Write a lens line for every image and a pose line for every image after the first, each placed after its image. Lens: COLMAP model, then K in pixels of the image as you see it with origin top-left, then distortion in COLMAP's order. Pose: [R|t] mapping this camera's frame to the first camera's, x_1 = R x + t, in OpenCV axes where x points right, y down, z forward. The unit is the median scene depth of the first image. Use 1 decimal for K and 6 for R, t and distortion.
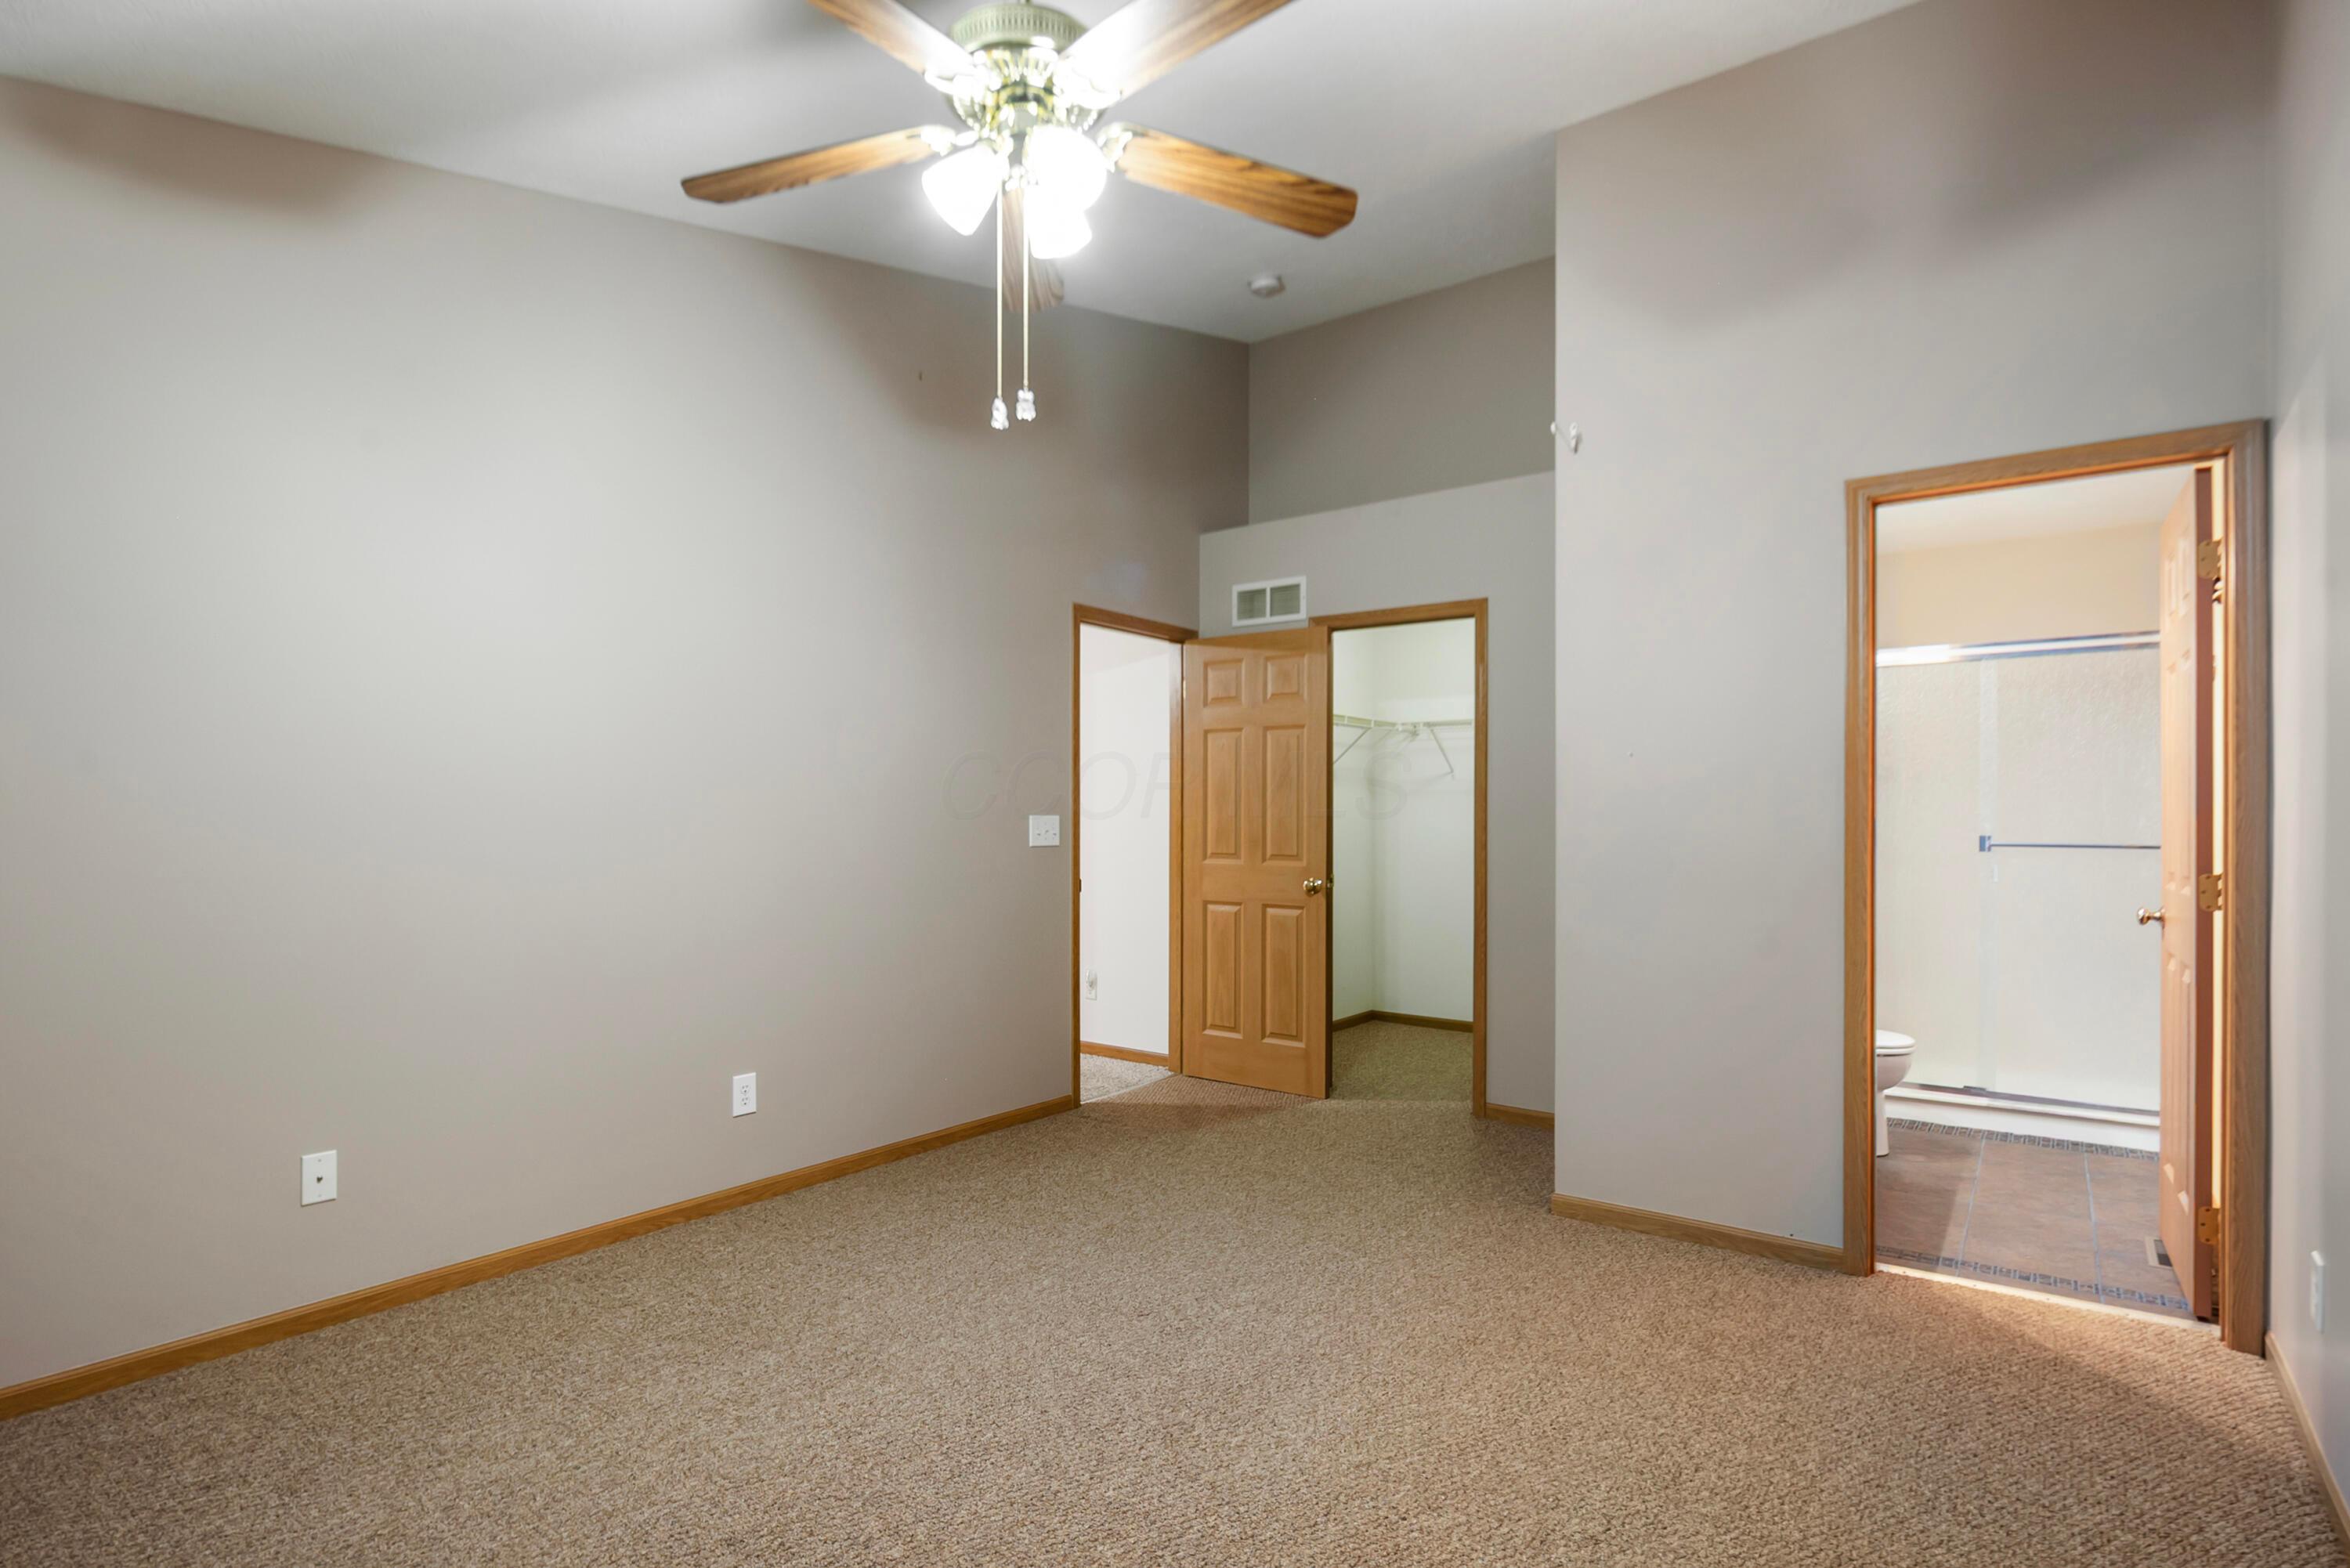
lens RADIAL K [[1190.6, 0, 1193.6], [0, 1190.6, 821.2], [0, 0, 1]] dist [0.001336, -0.003561]
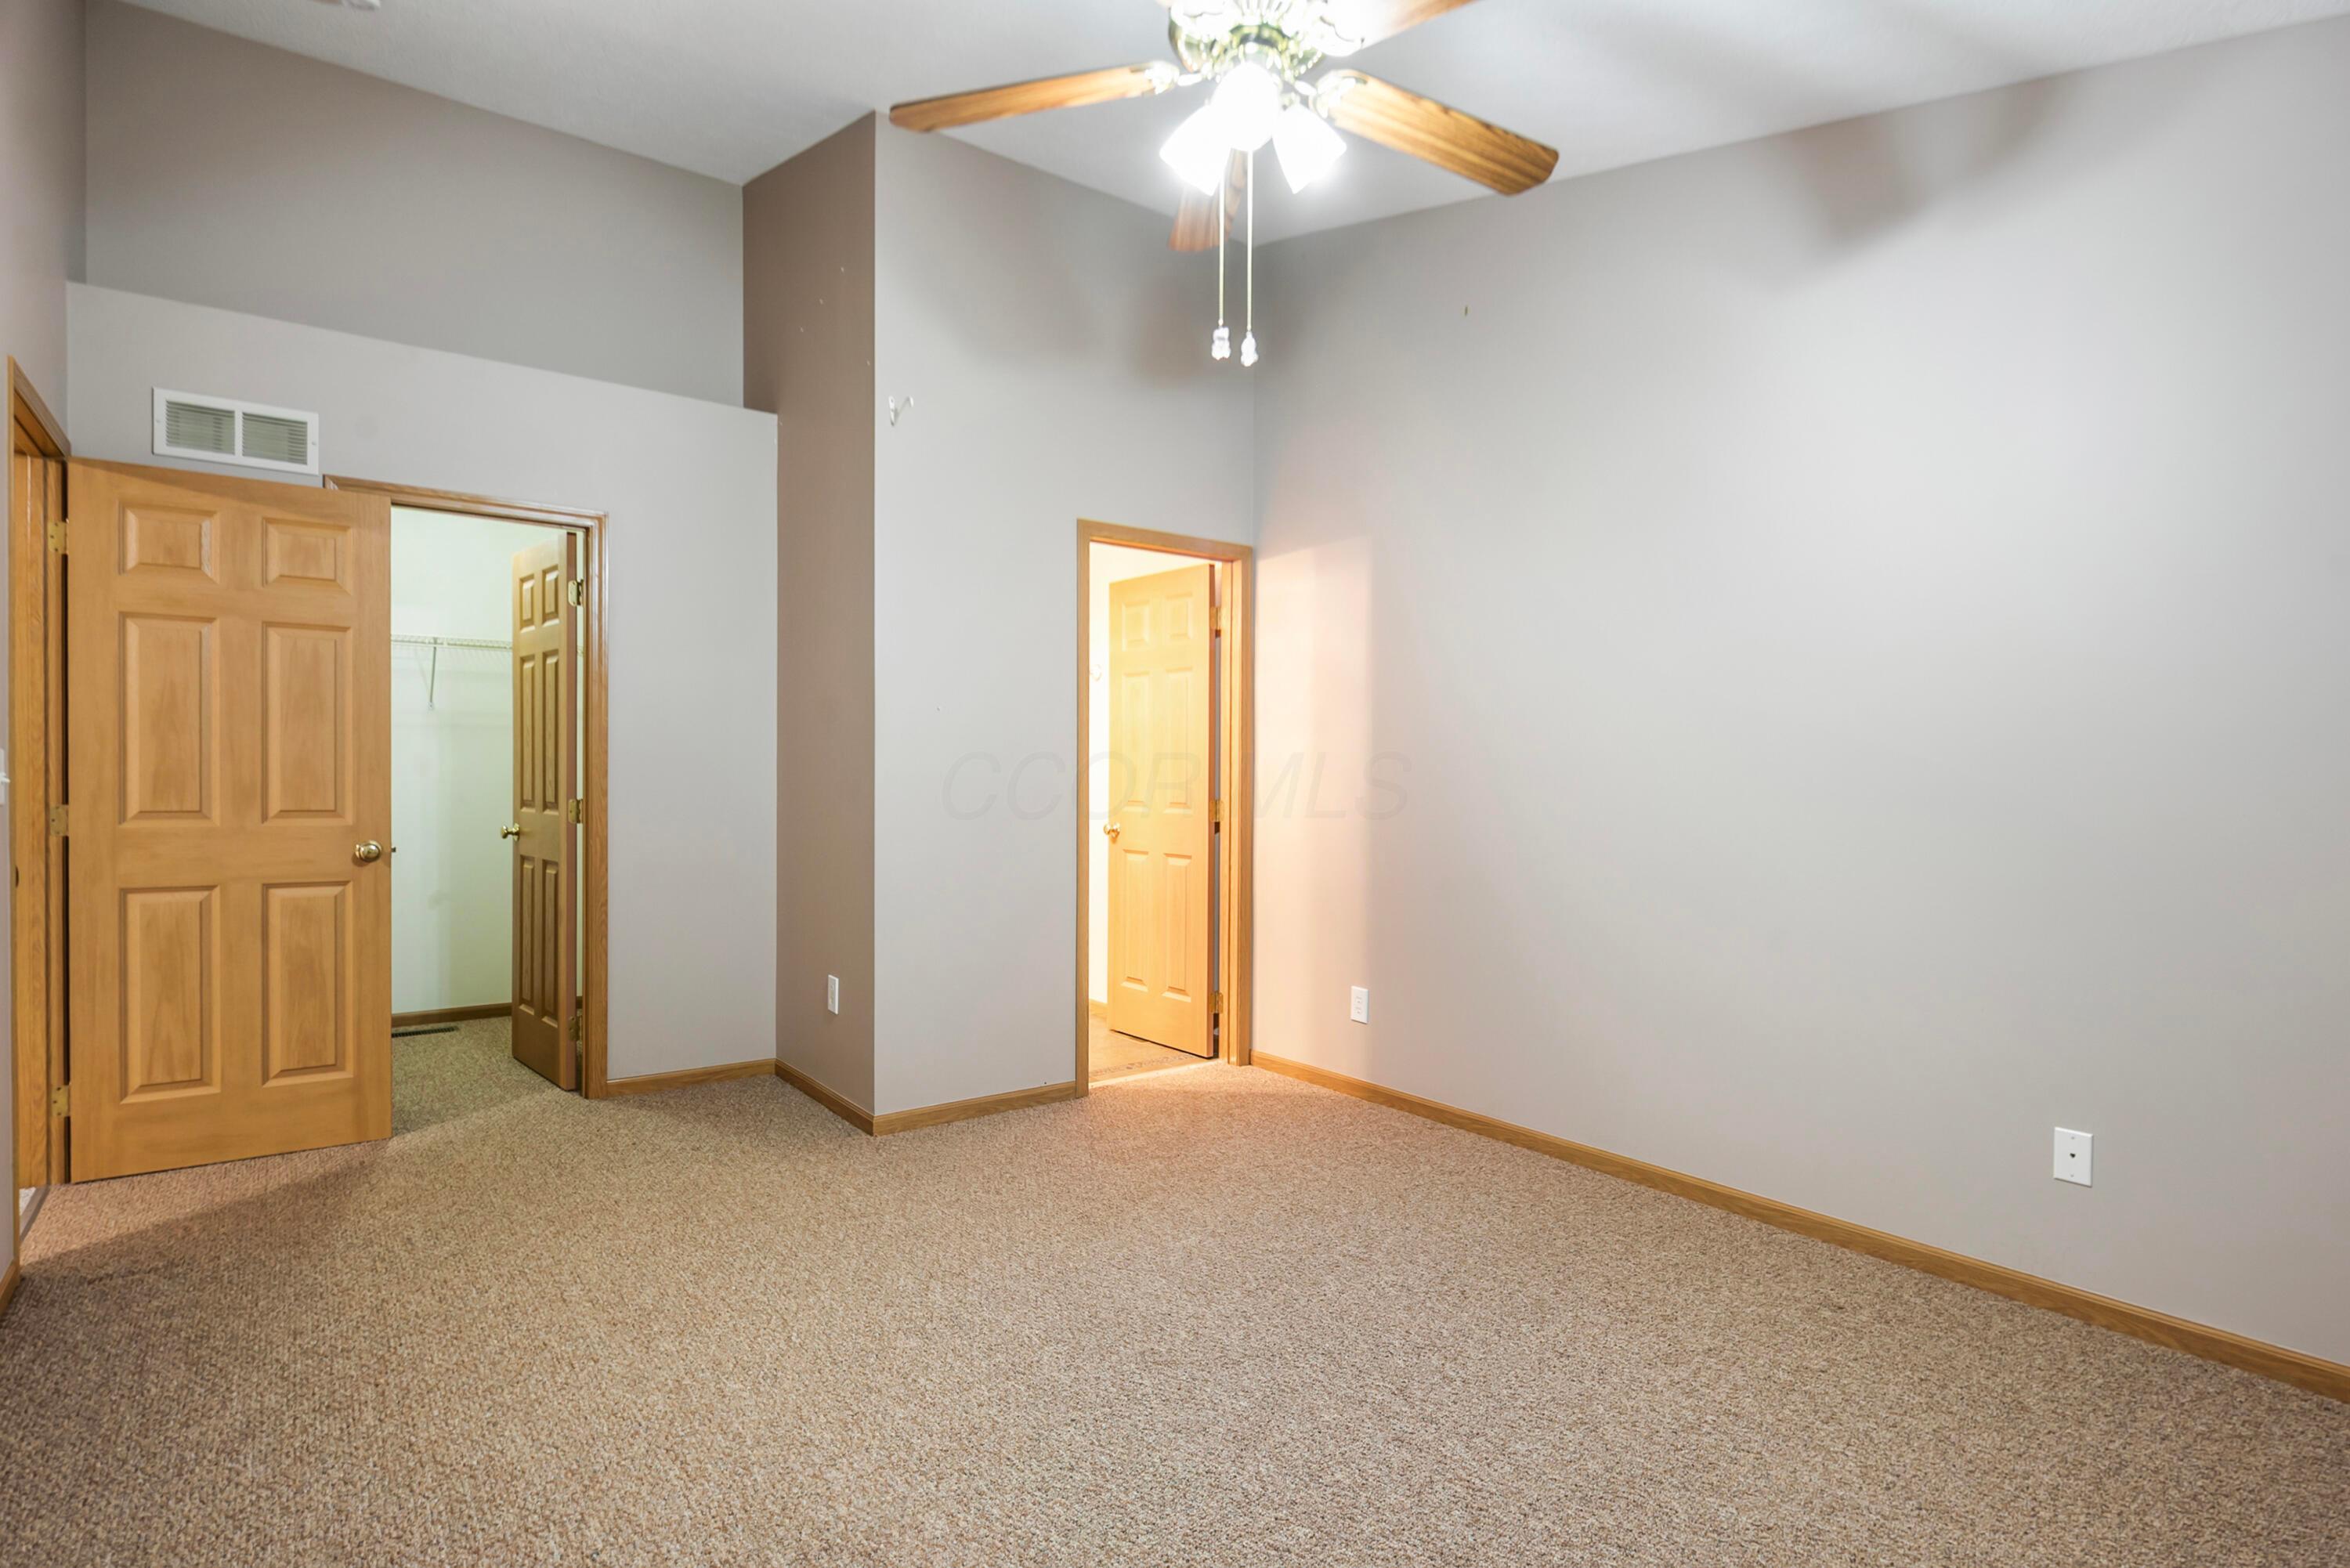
lens RADIAL K [[1190.6, 0, 1179.4], [0, 1190.6, 784.6], [0, 0, 1]] dist [0.001336, -0.003561]
pose [[0.266972, -0.009765, 0.963655, -0.461107], [-0.009129, 0.999878, 0.012661, -0.000229], [-0.963661, -0.012177, 0.266850, 0.325506]]
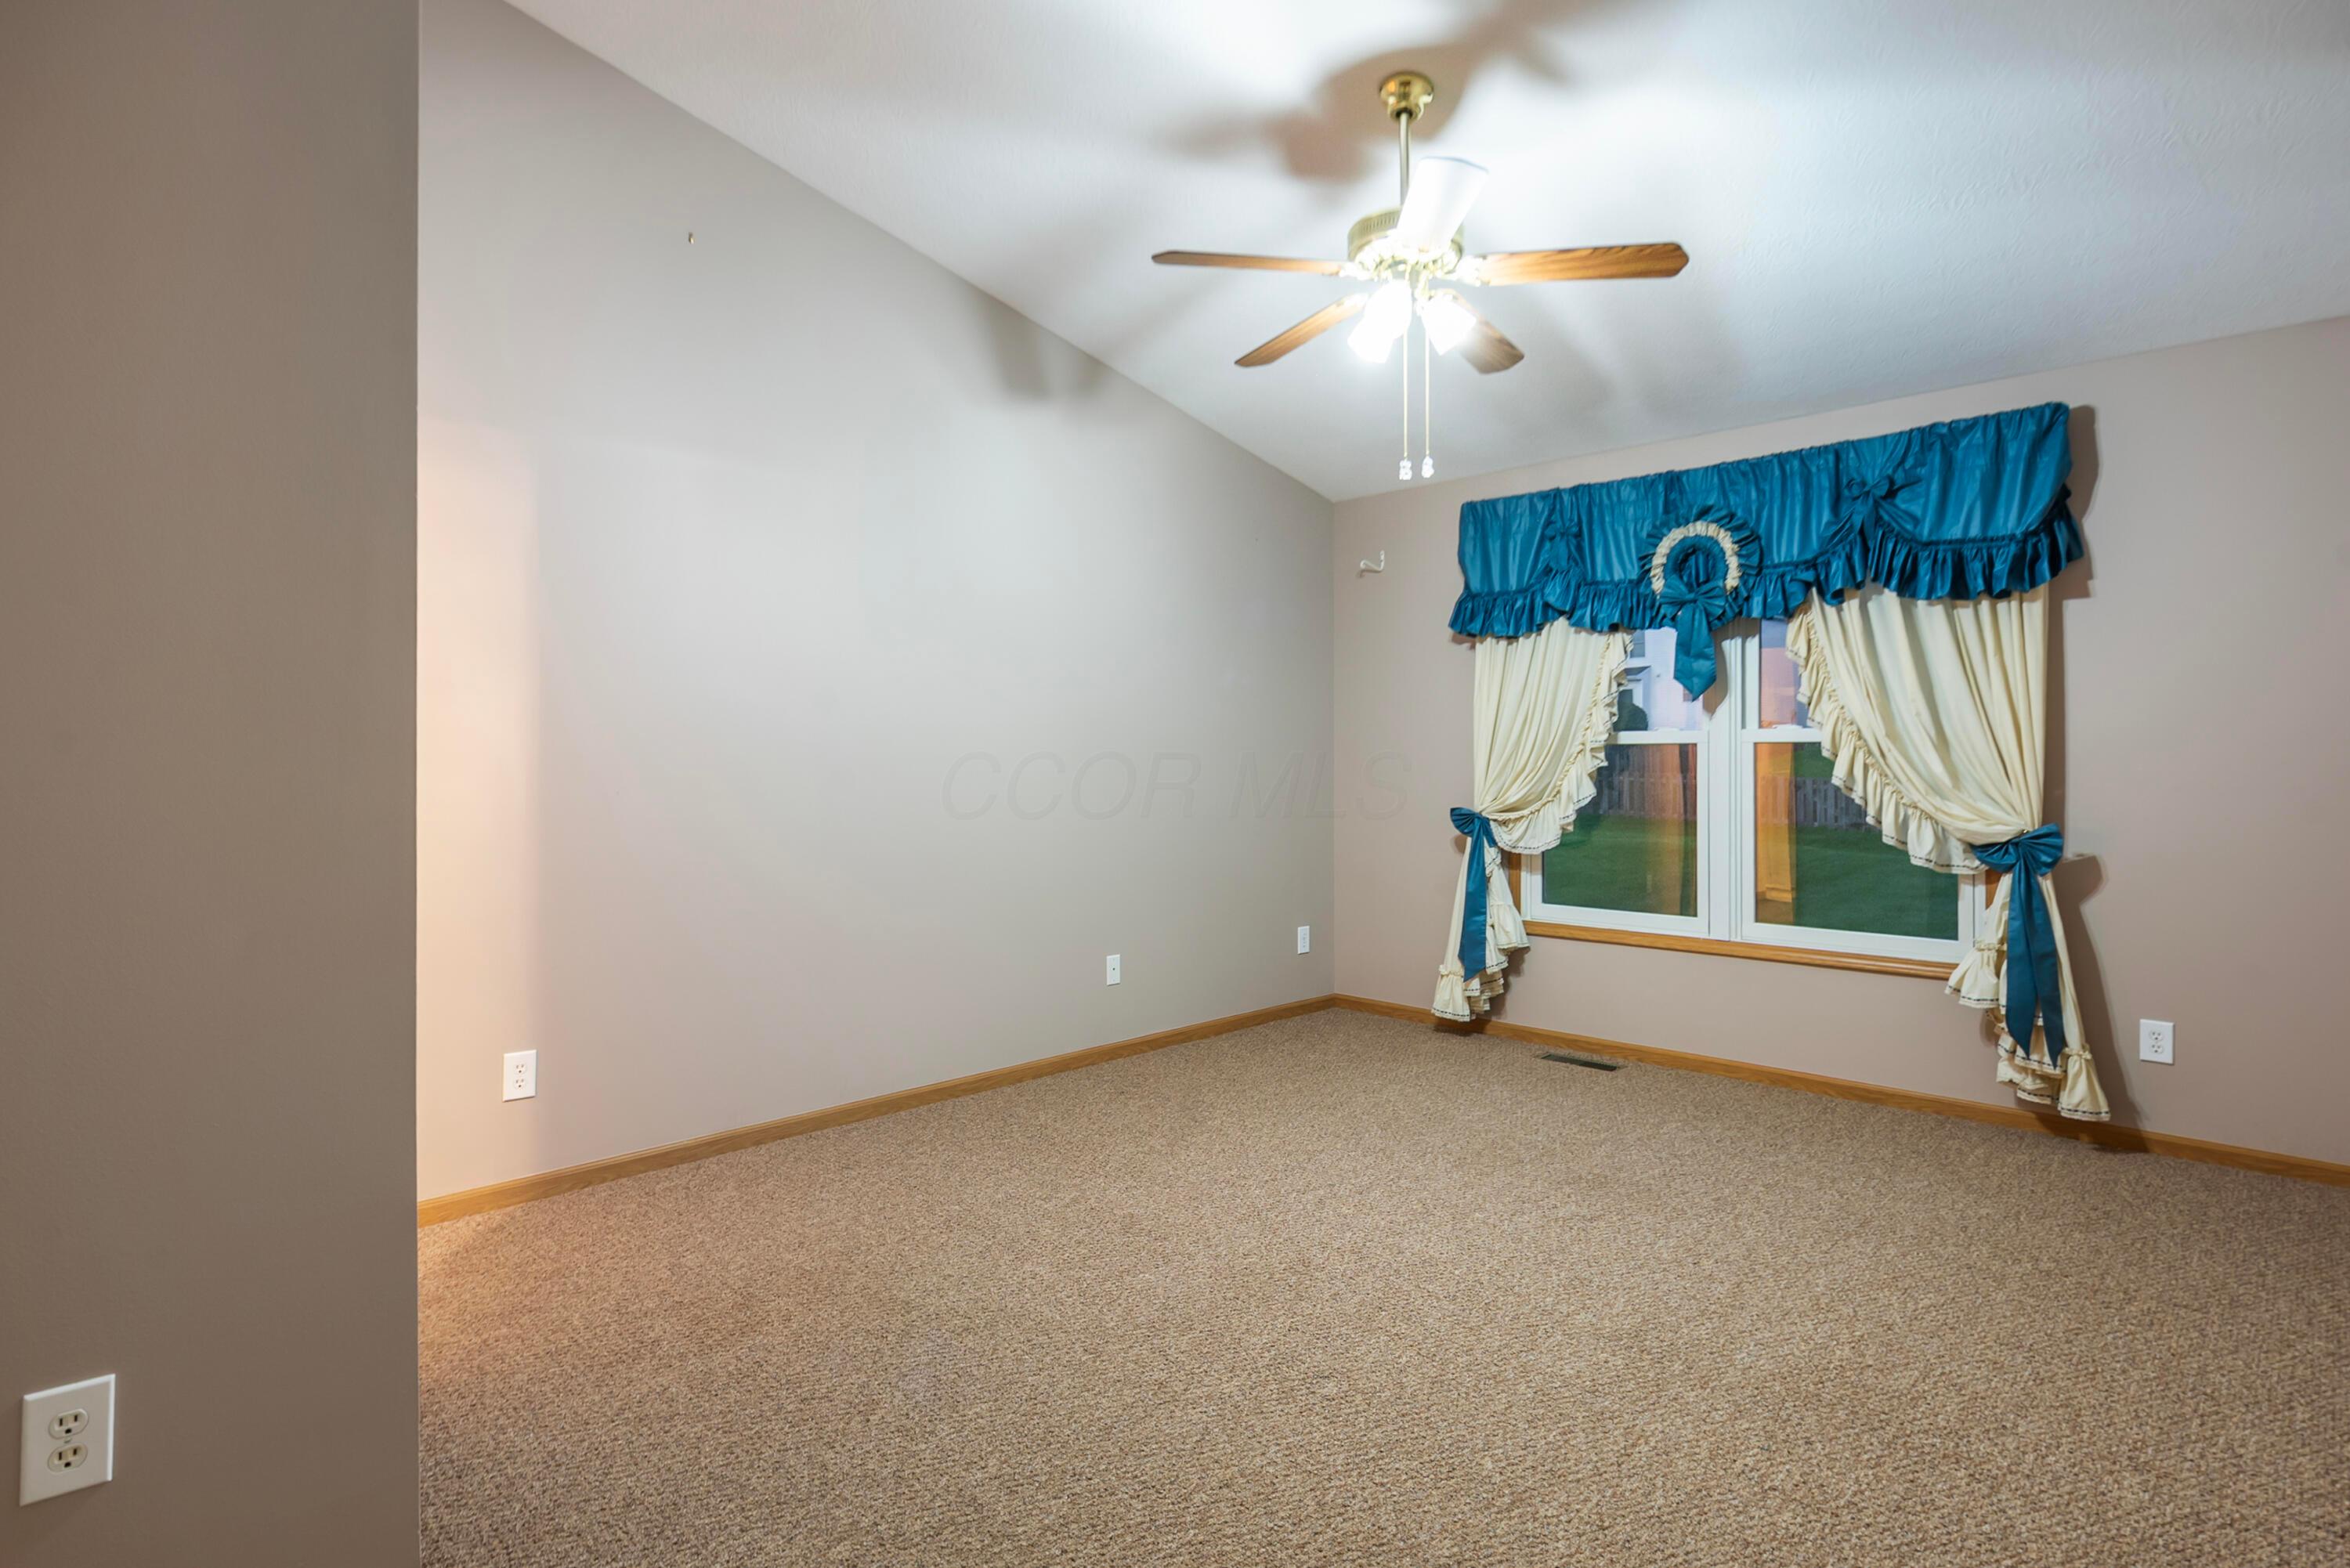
lens RADIAL K [[1190.6, 0, 1182.3], [0, 1190.6, 774.9], [0, 0, 1]] dist [0.001336, -0.003561]
pose [[-0.995450, -0.002148, 0.095261, -0.005179], [-0.002041, 0.999997, 0.001219, 0.010353], [-0.095263, 0.001019, -0.995452, 1.007260]]
